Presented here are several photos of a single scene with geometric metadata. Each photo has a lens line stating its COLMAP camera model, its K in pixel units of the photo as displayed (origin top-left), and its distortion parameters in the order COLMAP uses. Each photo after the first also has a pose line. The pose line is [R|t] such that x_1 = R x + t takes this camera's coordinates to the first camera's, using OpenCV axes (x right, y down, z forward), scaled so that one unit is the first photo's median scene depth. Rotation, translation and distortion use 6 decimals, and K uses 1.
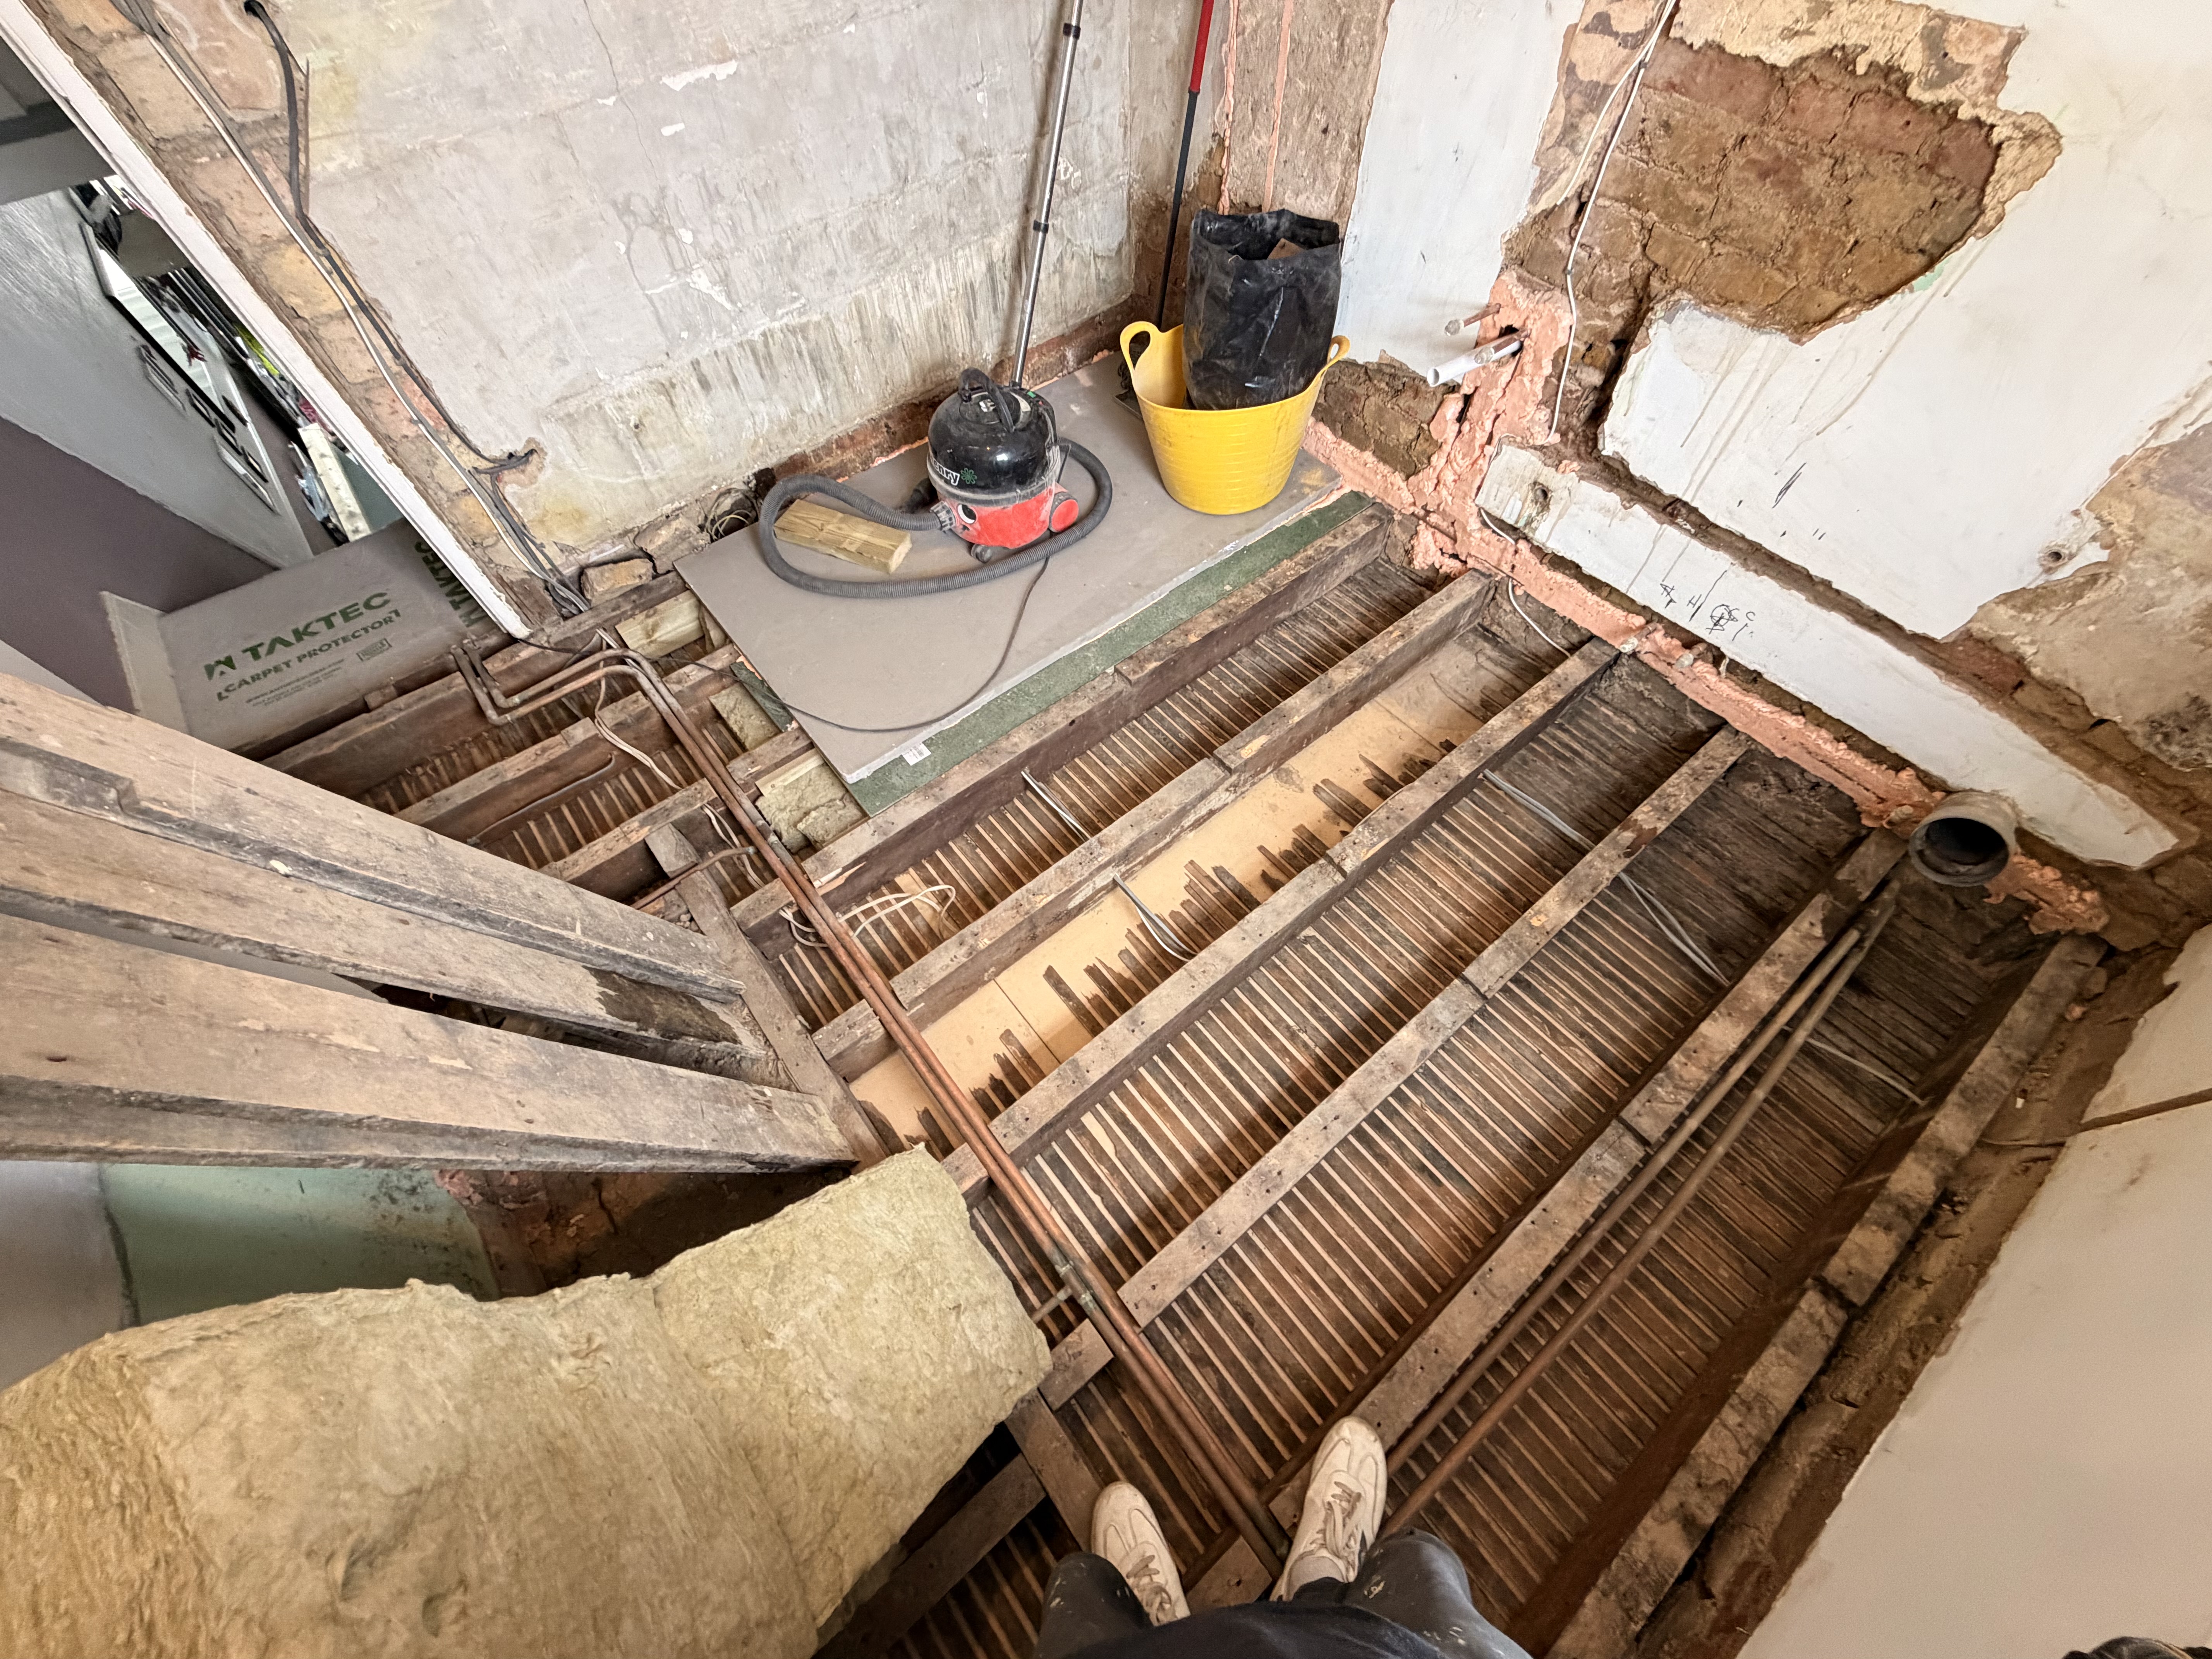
lens RADIAL K [[879.0, 0, 1098.9], [0, 879.0, 828.7], [0, 0, 1]] dist [0.000430, 0.000175]
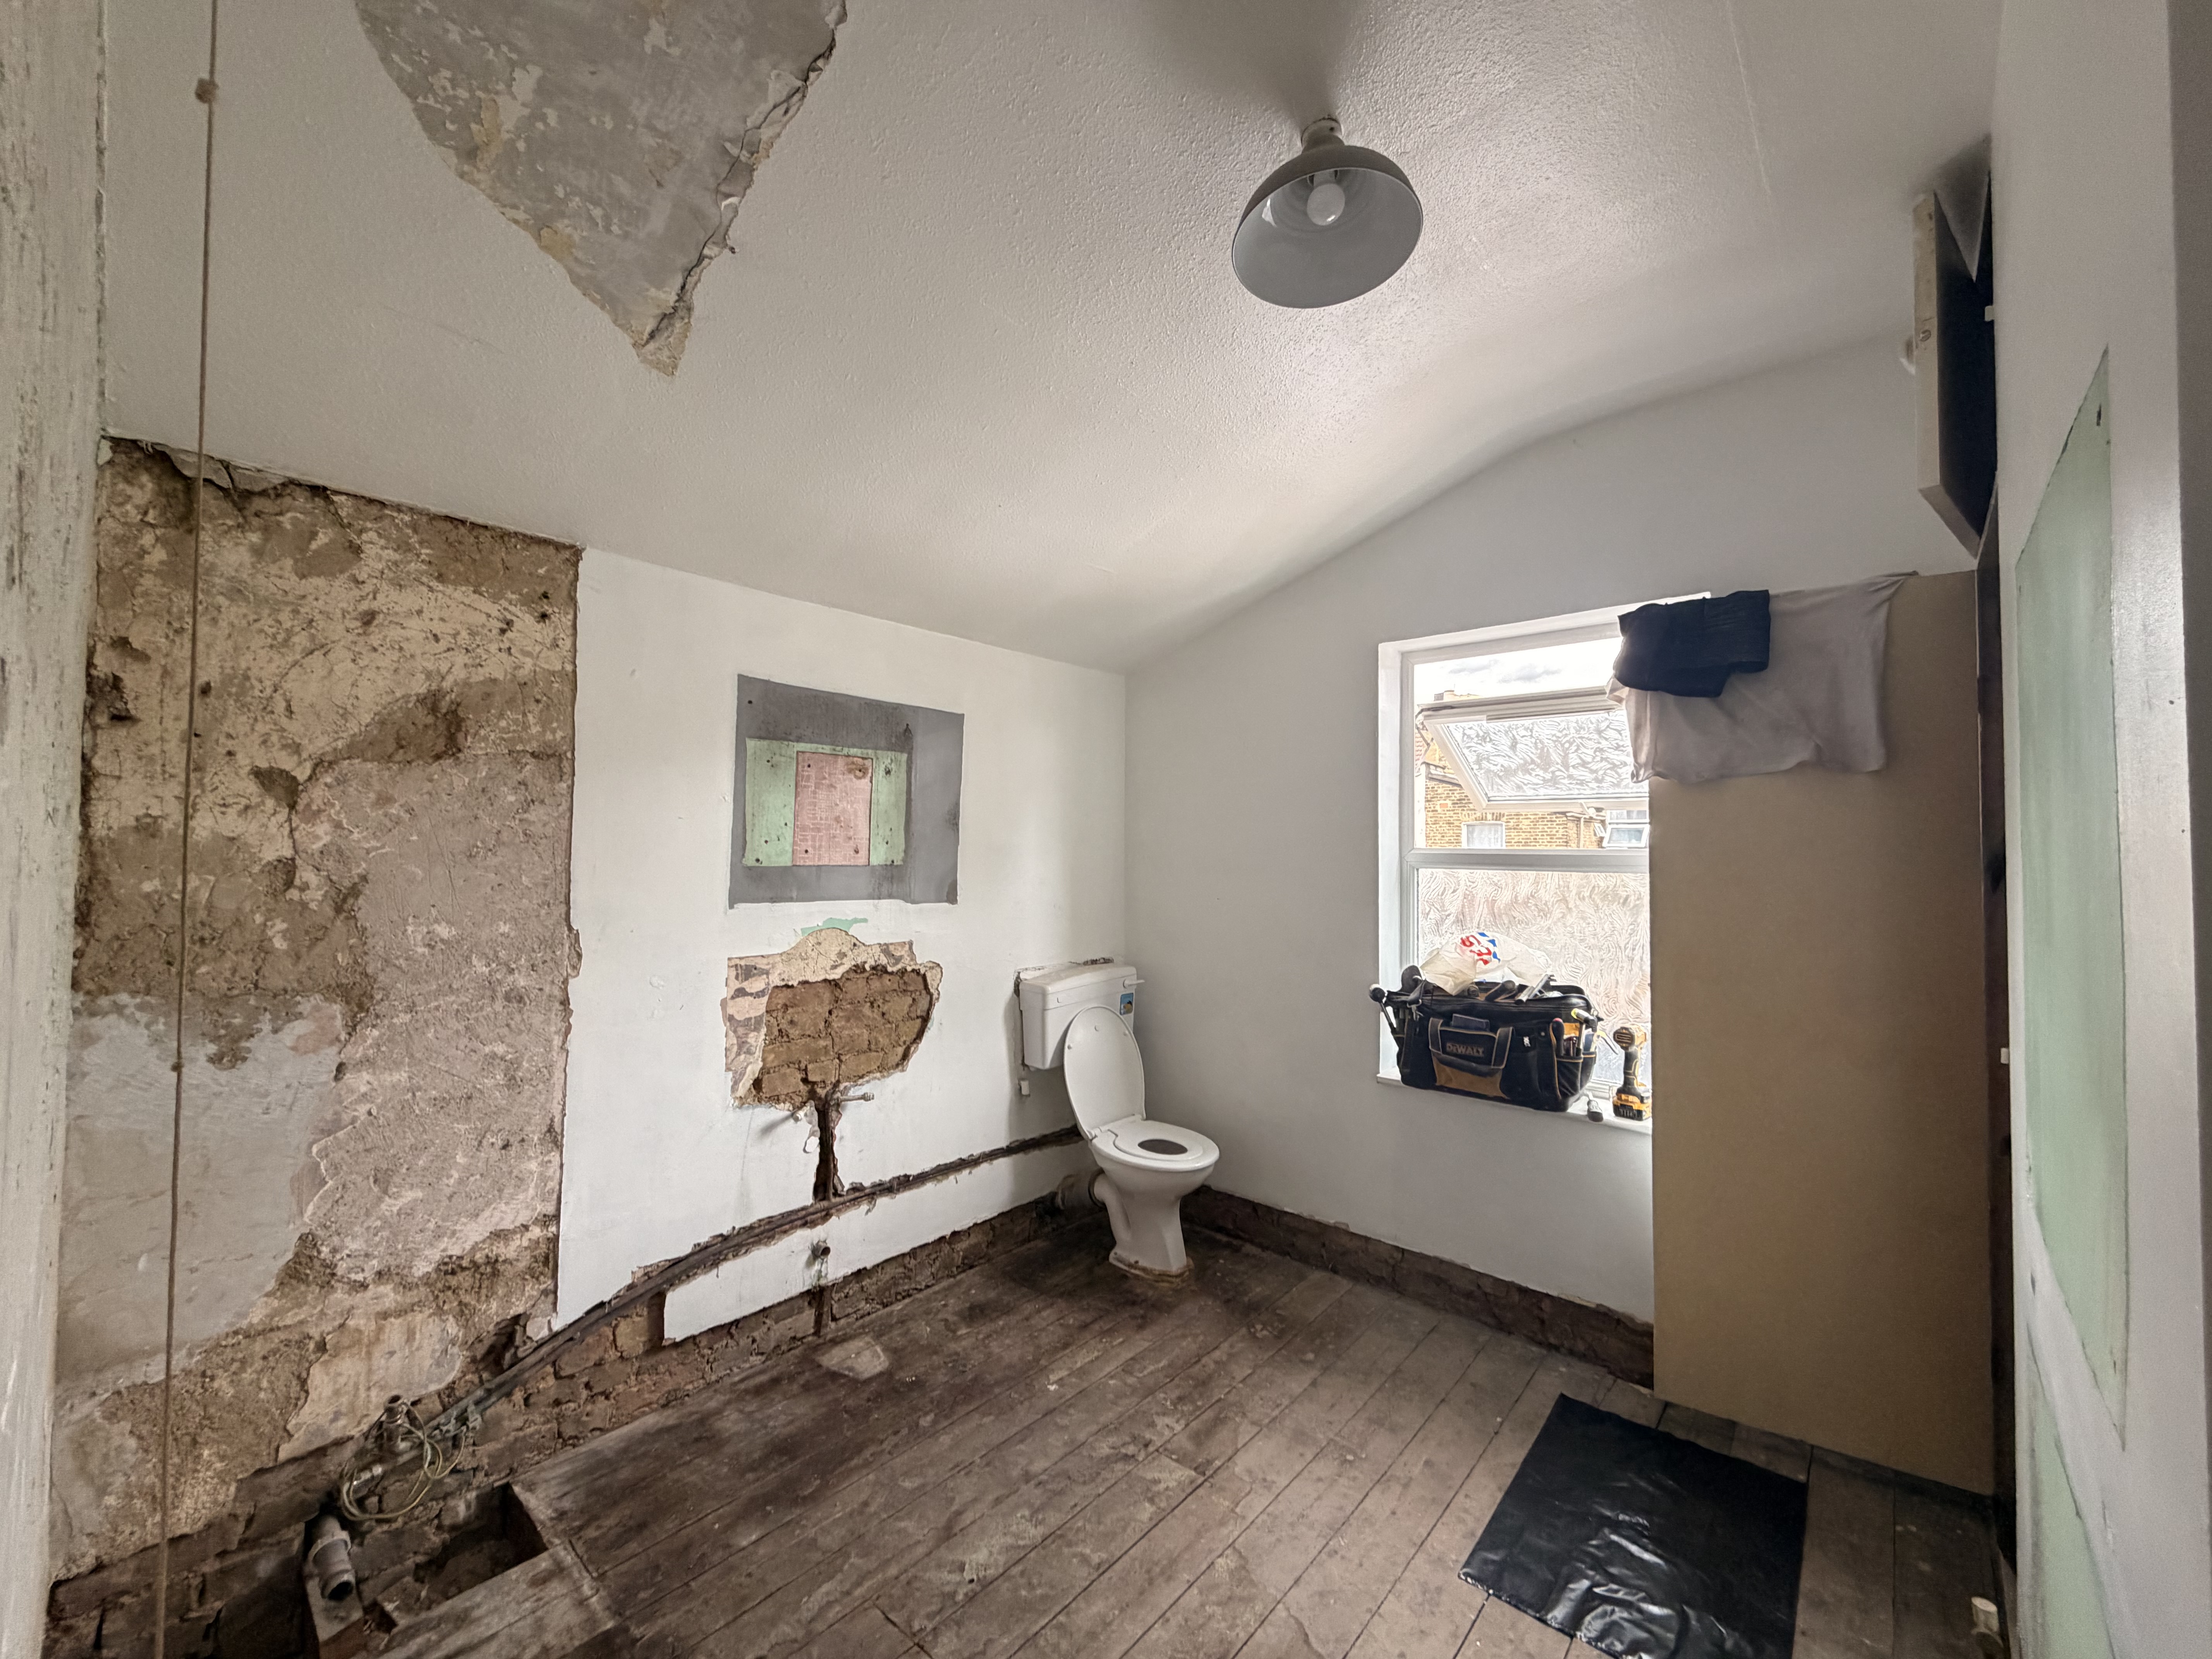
lens RADIAL K [[879.0, 0, 1097.1], [0, 879.0, 826.2], [0, 0, 1]] dist [0.000430, 0.000175]
pose [[-0.152261, 0.057129, 0.986688, -0.921669], [0.833680, 0.543632, 0.097173, -0.539845], [-0.530843, 0.837377, -0.130401, 0.469557]]
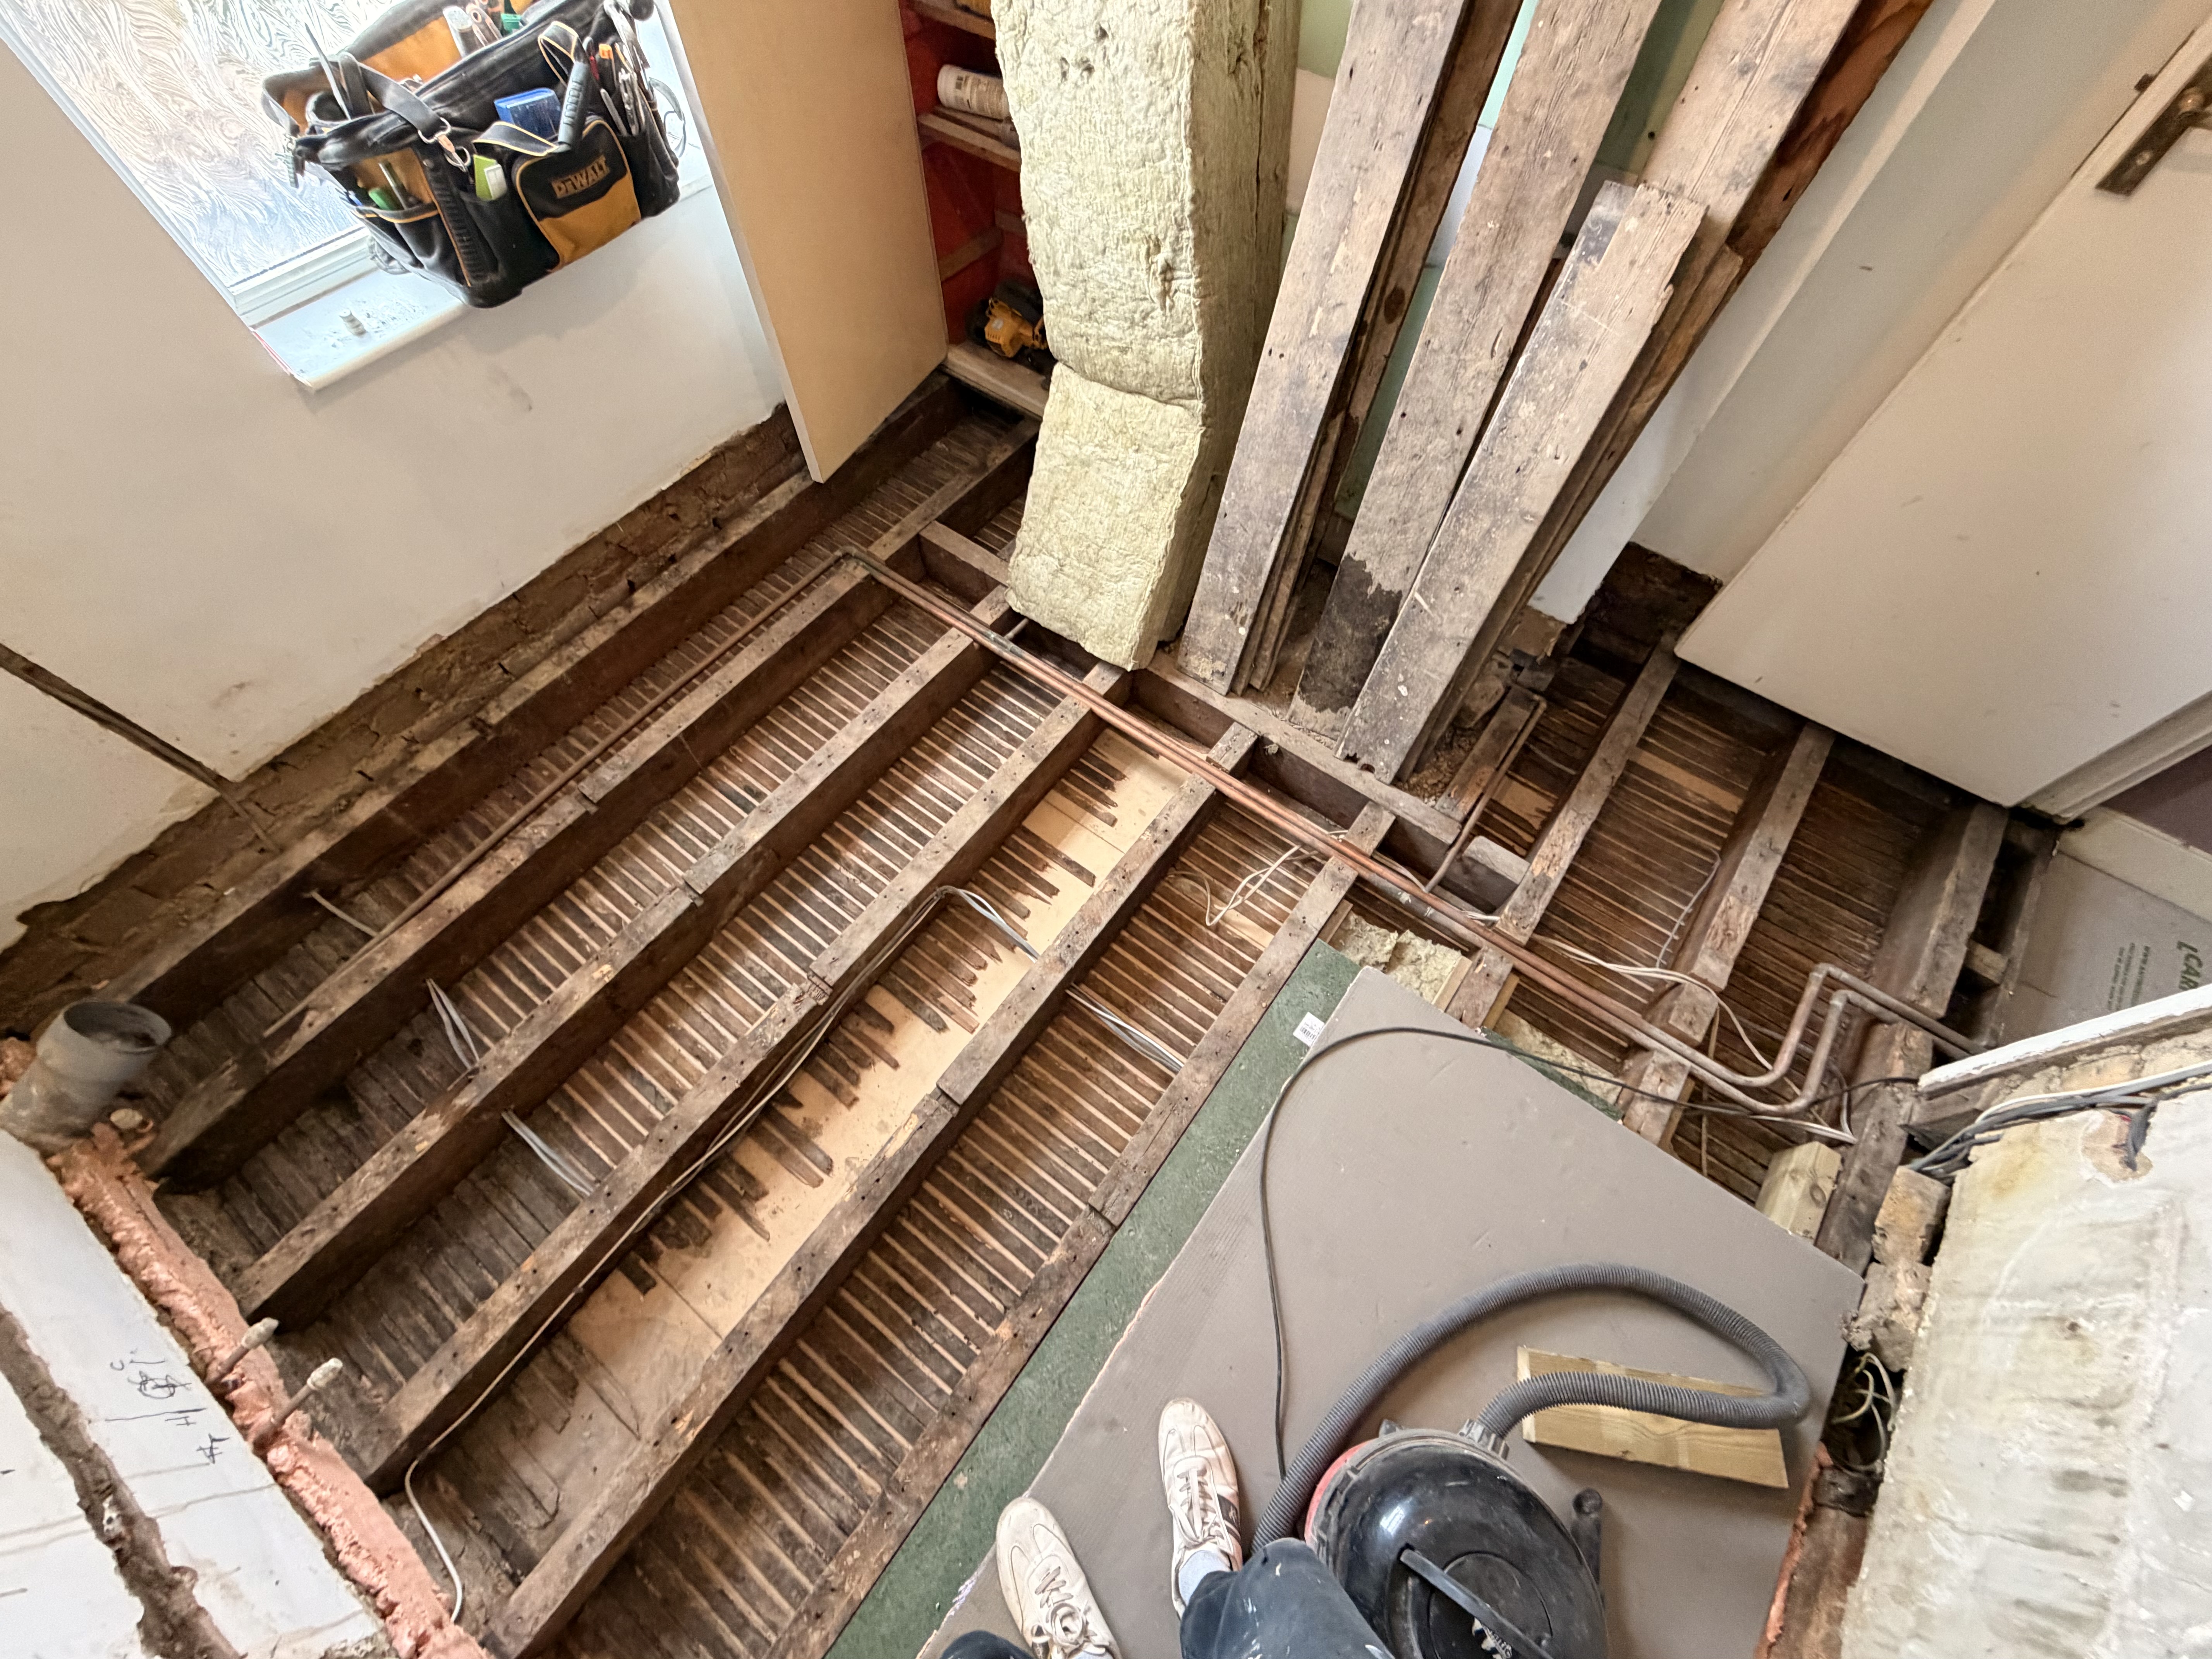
lens RADIAL K [[879.0, 0, 1096.0], [0, 879.0, 817.0], [0, 0, 1]] dist [0.000430, 0.000175]
pose [[-0.969855, 0.222566, -0.099226, 0.025884], [-0.193105, -0.453589, 0.870039, -0.727440], [0.148633, 0.862972, 0.482894, 0.436964]]
